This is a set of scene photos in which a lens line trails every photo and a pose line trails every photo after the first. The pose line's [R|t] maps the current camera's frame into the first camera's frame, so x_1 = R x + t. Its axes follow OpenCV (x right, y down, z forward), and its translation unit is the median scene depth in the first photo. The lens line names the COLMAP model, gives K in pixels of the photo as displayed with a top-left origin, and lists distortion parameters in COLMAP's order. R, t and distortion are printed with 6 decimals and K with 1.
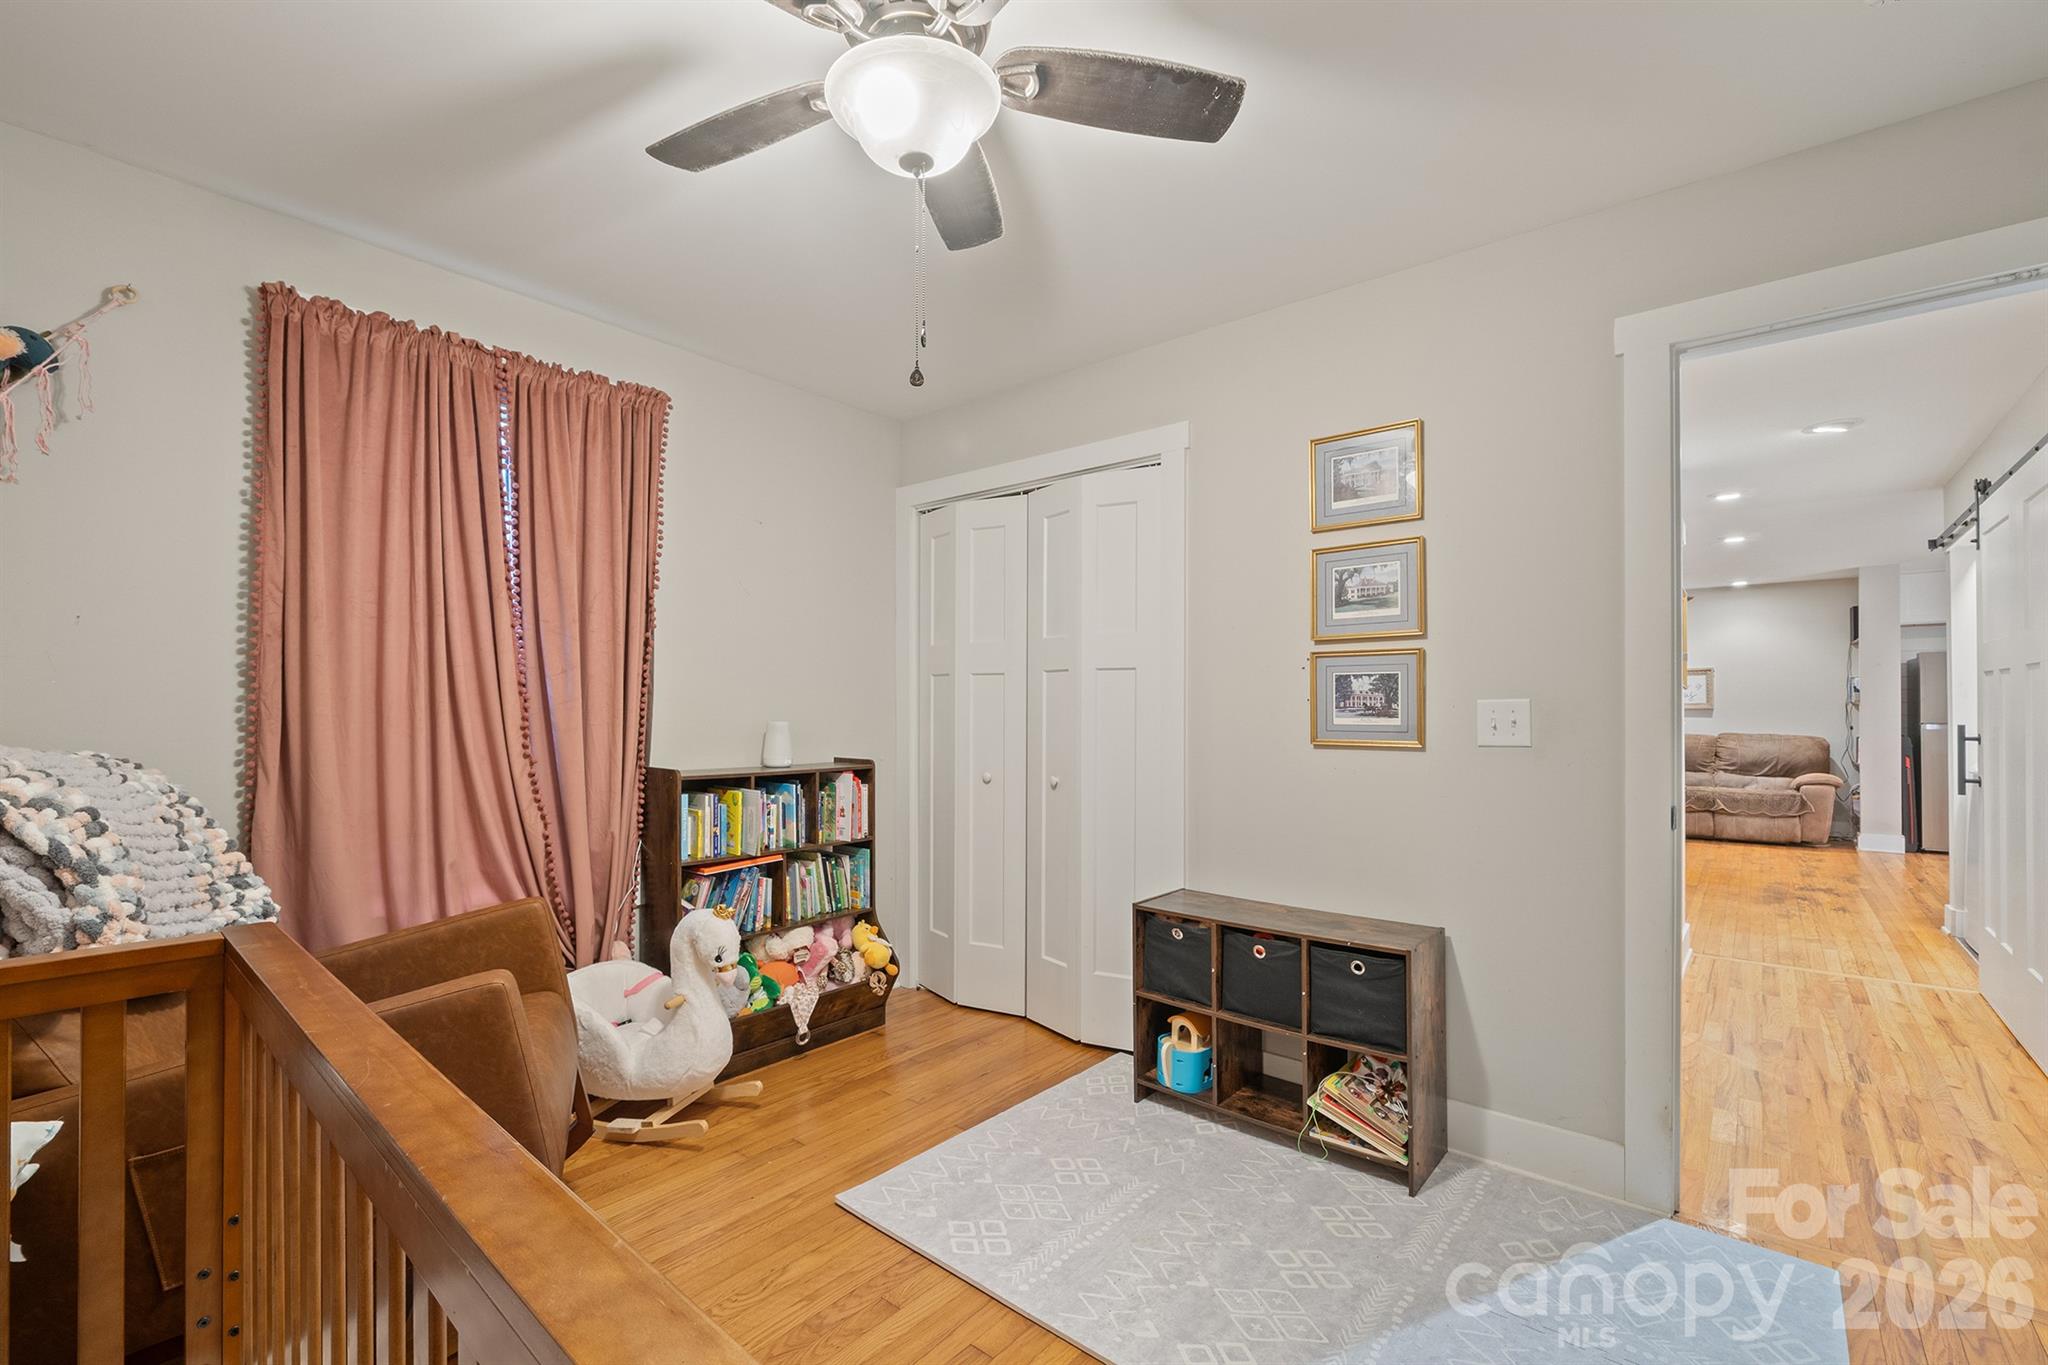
lens RADIAL K [[862.9, 0, 1030.5], [0, 862.9, 716.2], [0, 0, 1]] dist [-0.010576, 0.001811]
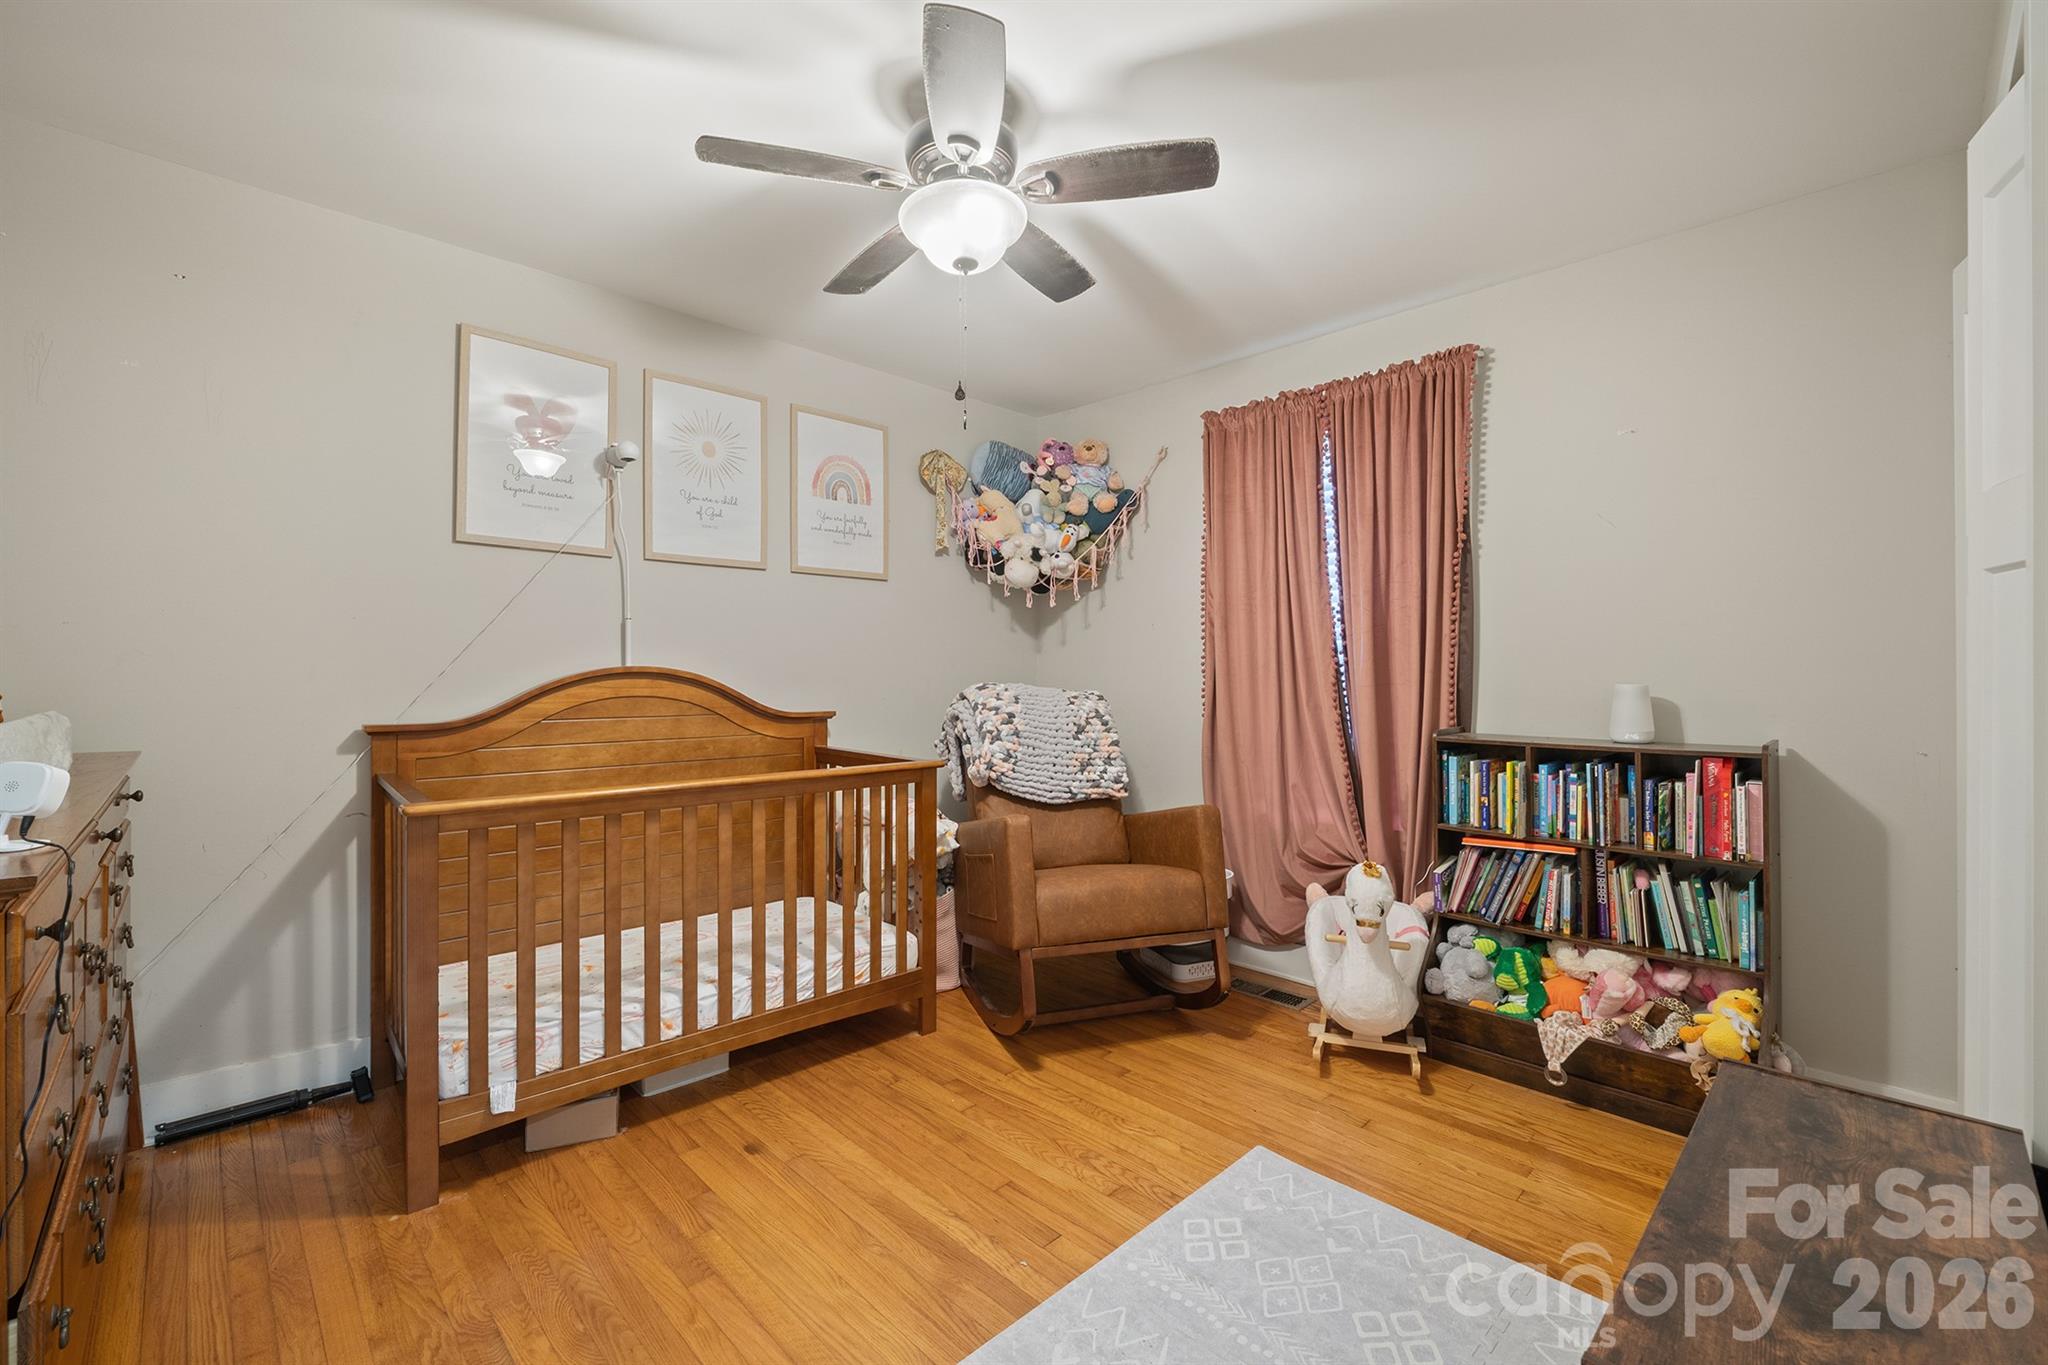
lens RADIAL K [[862.9, 0, 1017.8], [0, 862.9, 674.4], [0, 0, 1]] dist [-0.010576, 0.001811]
pose [[-0.096046, -0.000970, -0.995376, 0.599176], [-0.006308, 0.999980, -0.000366, 0.001617], [0.995357, 0.006244, -0.096050, 0.593581]]
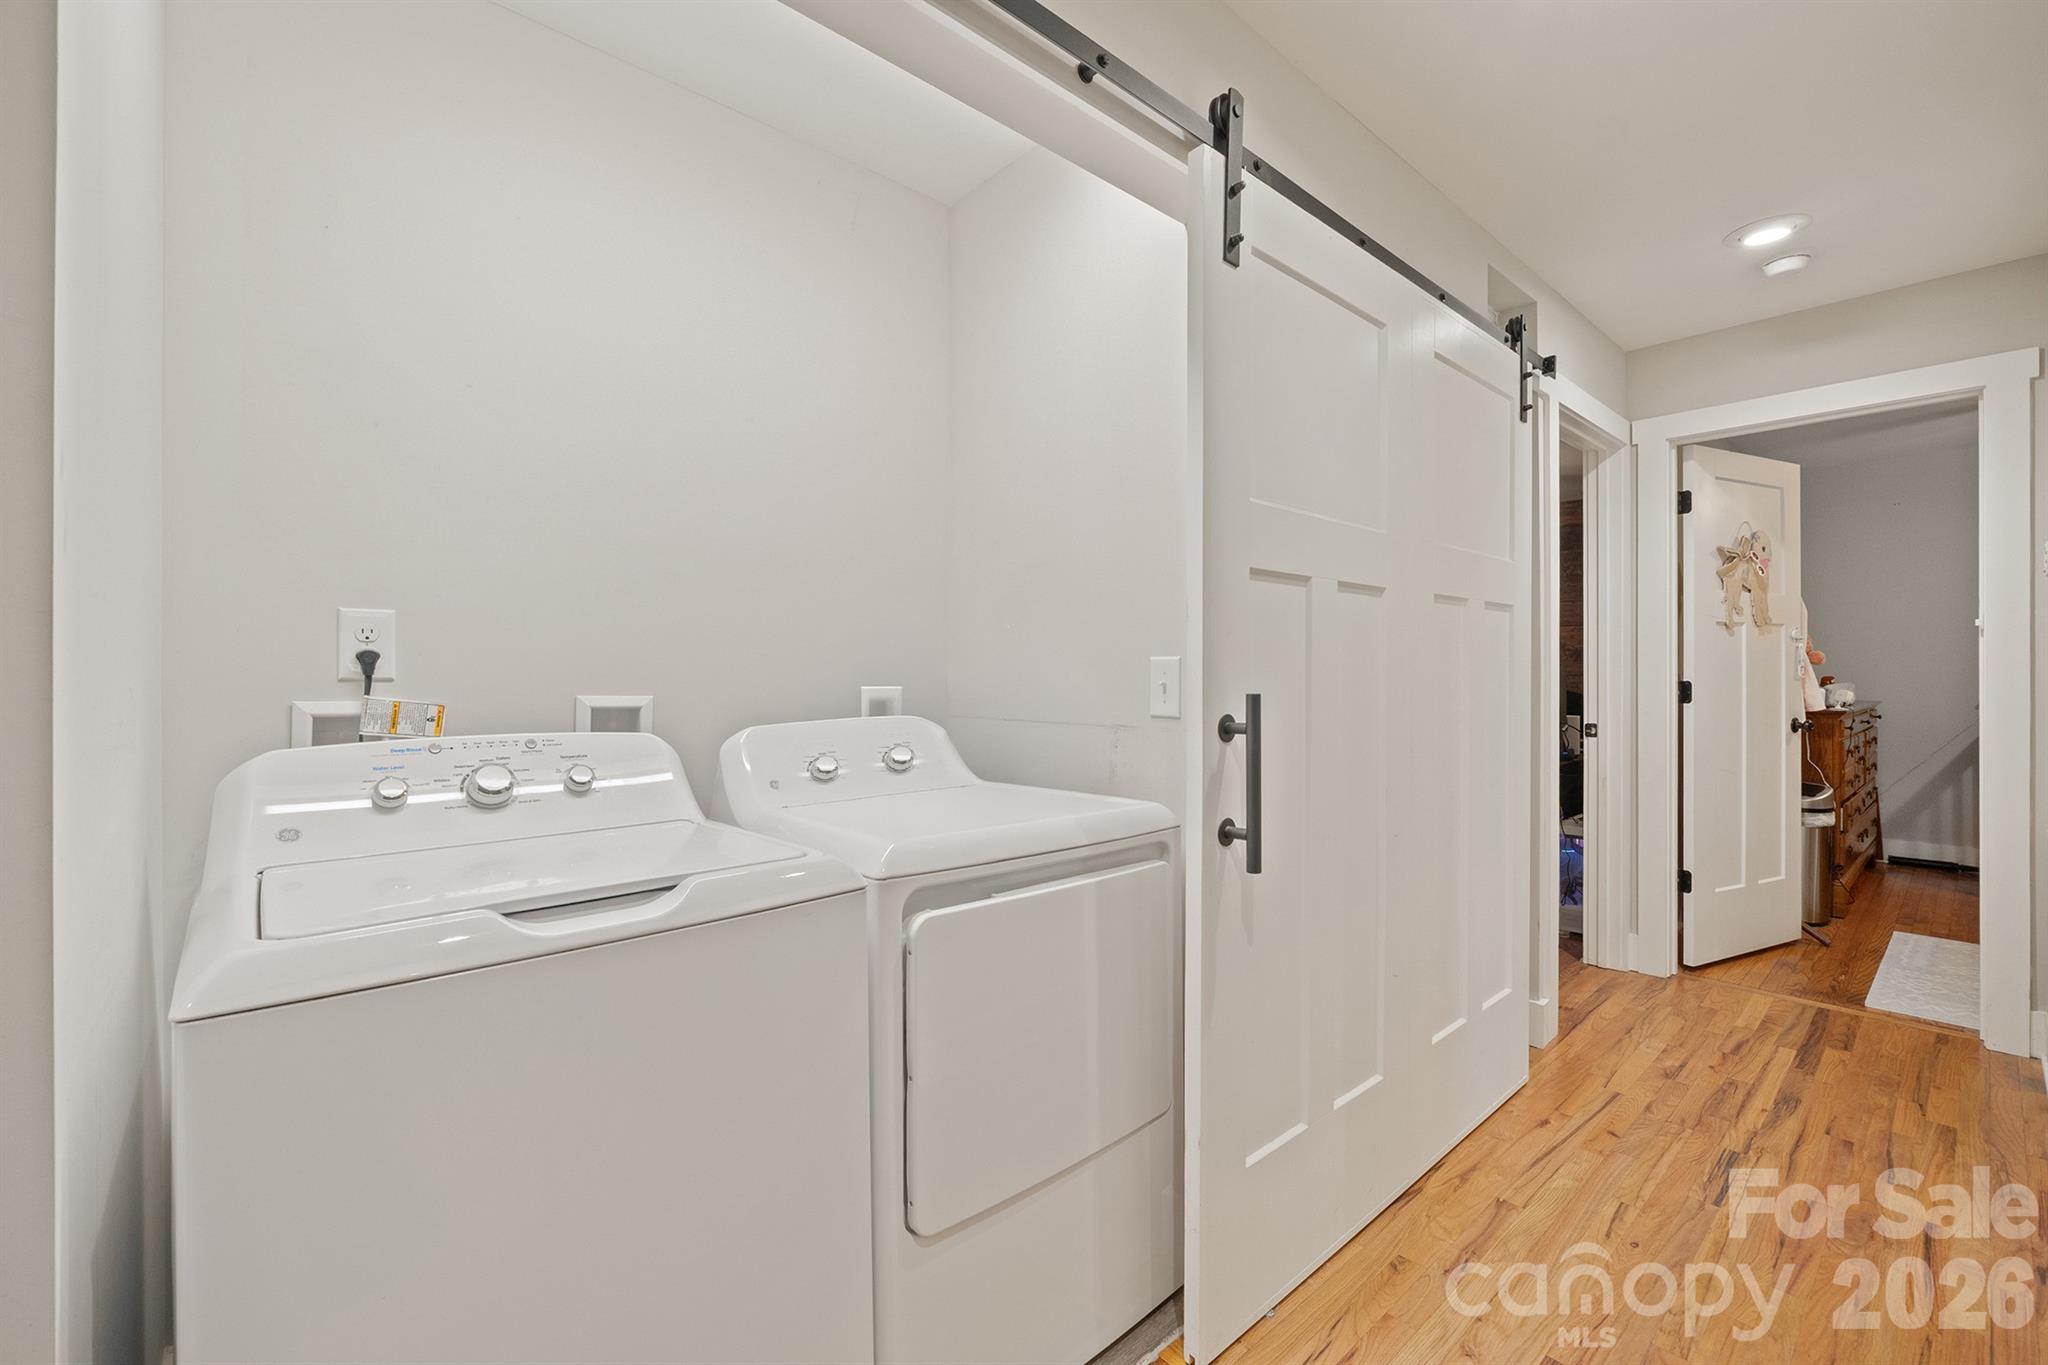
lens RADIAL K [[862.9, 0, 1025.5], [0, 862.9, 676.5], [0, 0, 1]] dist [-0.010576, 0.001811]
pose [[-0.990076, 0.000721, 0.140532, 1.534509], [0.002356, 0.999931, 0.011468, -0.005328], [-0.140514, 0.011685, -0.990010, 1.890455]]
